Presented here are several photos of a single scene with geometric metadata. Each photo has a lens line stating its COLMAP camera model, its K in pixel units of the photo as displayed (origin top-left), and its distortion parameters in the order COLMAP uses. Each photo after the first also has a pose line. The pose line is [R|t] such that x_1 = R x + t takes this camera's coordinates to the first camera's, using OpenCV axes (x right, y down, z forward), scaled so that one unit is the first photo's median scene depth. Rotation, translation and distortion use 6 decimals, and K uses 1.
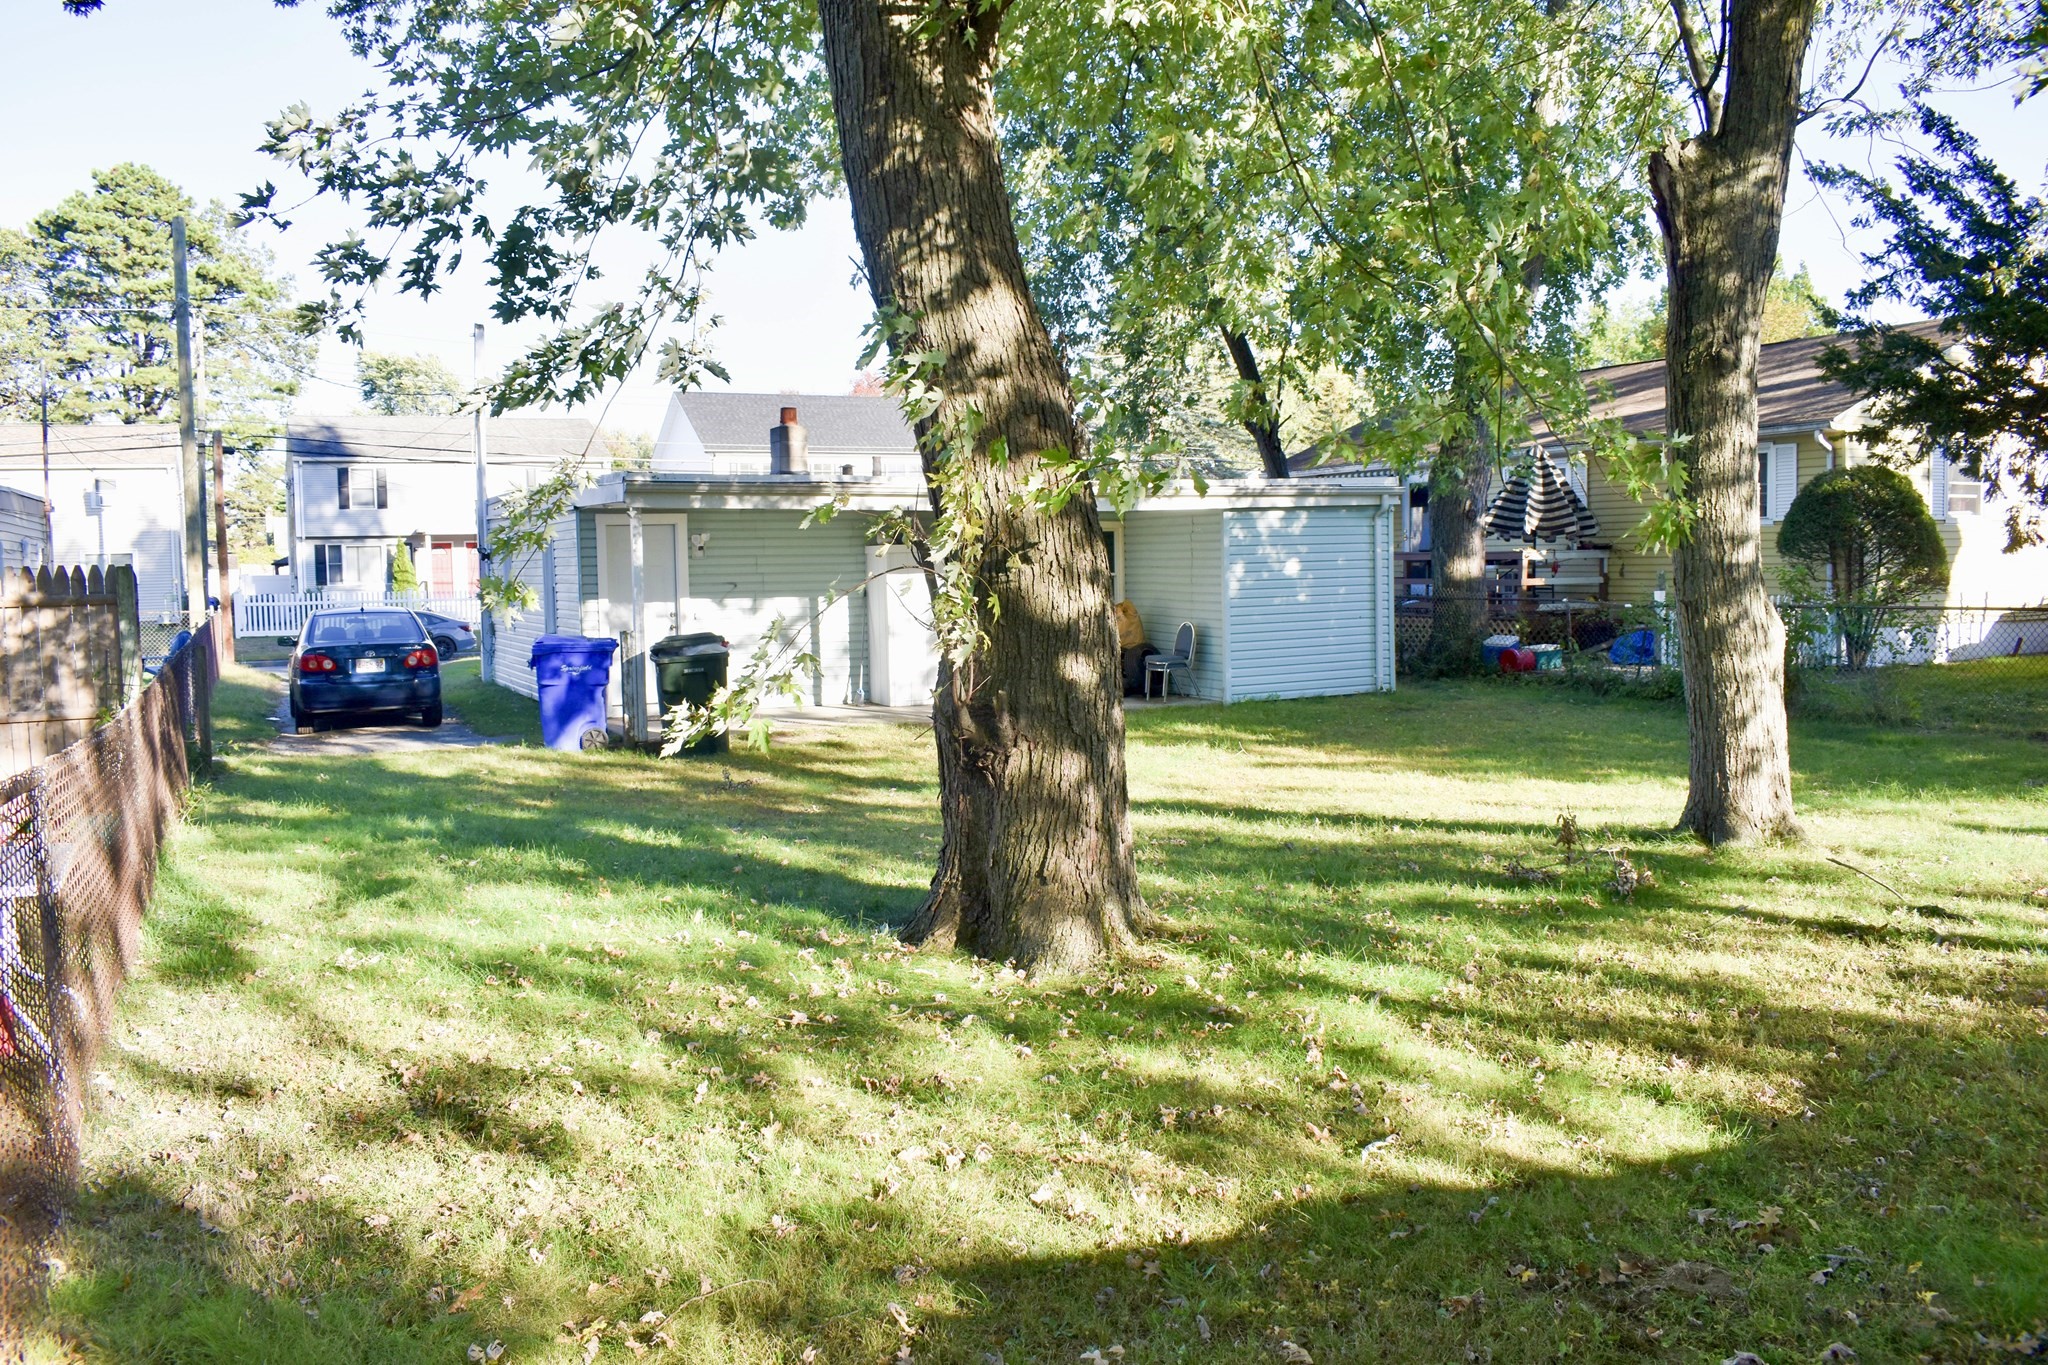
lens RADIAL K [[1595.0, 0, 1015.7], [0, 1595.0, 680.7], [0, 0, 1]] dist [-0.096986, 0.013116]
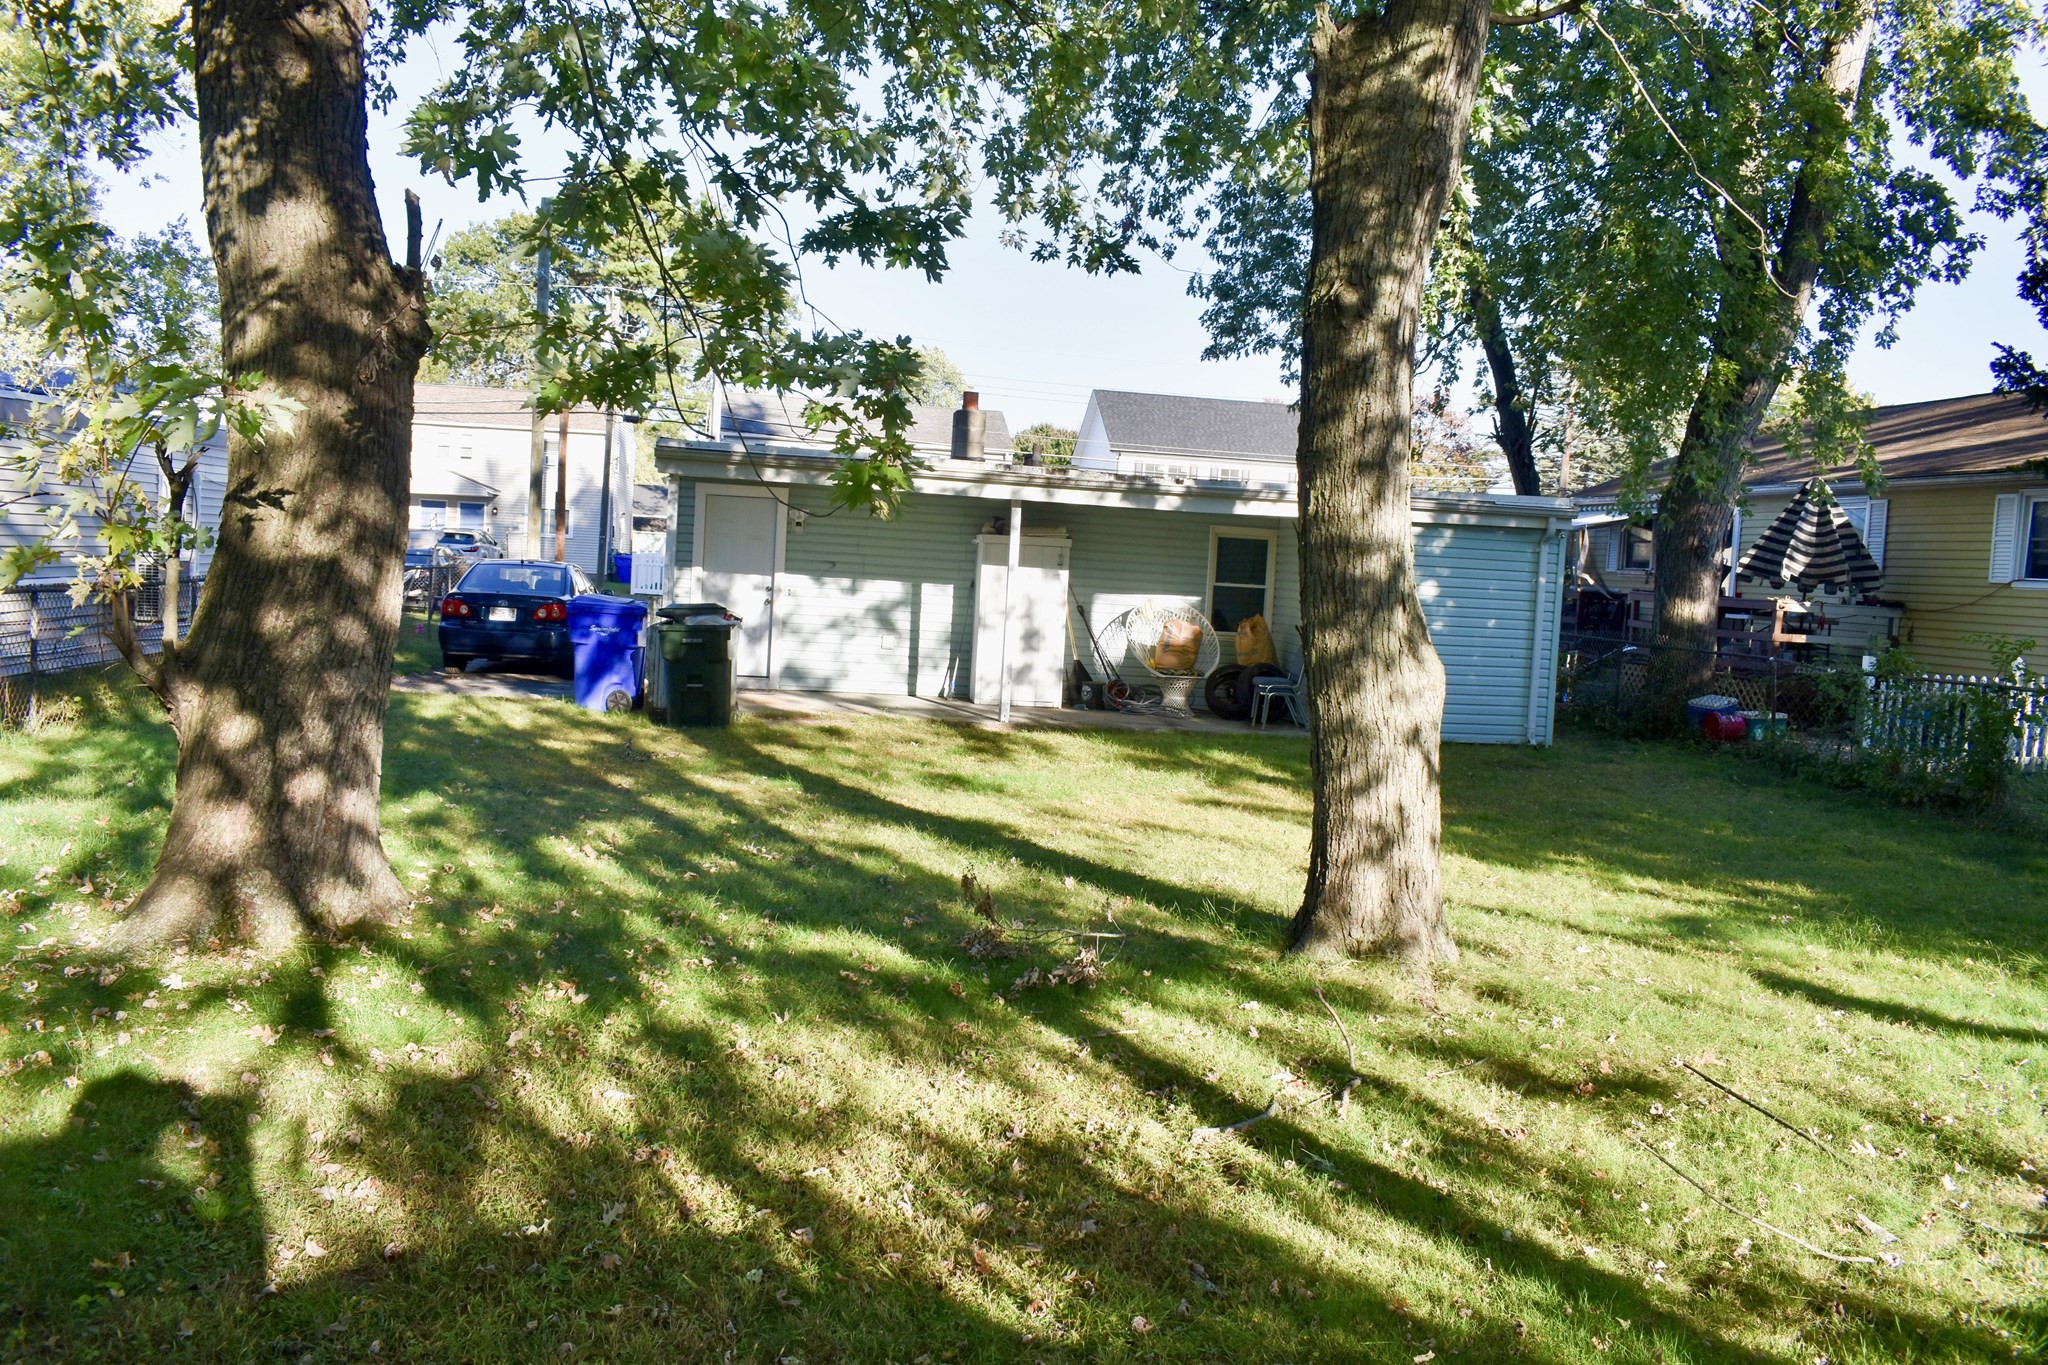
lens RADIAL K [[1595.0, 0, 1005.1], [0, 1595.0, 689.9], [0, 0, 1]] dist [-0.096986, 0.013116]
pose [[0.948342, 0.098173, -0.301677, 0.204521], [-0.098055, 0.995059, 0.015574, -0.007464], [0.301715, 0.014812, 0.953283, 0.088577]]
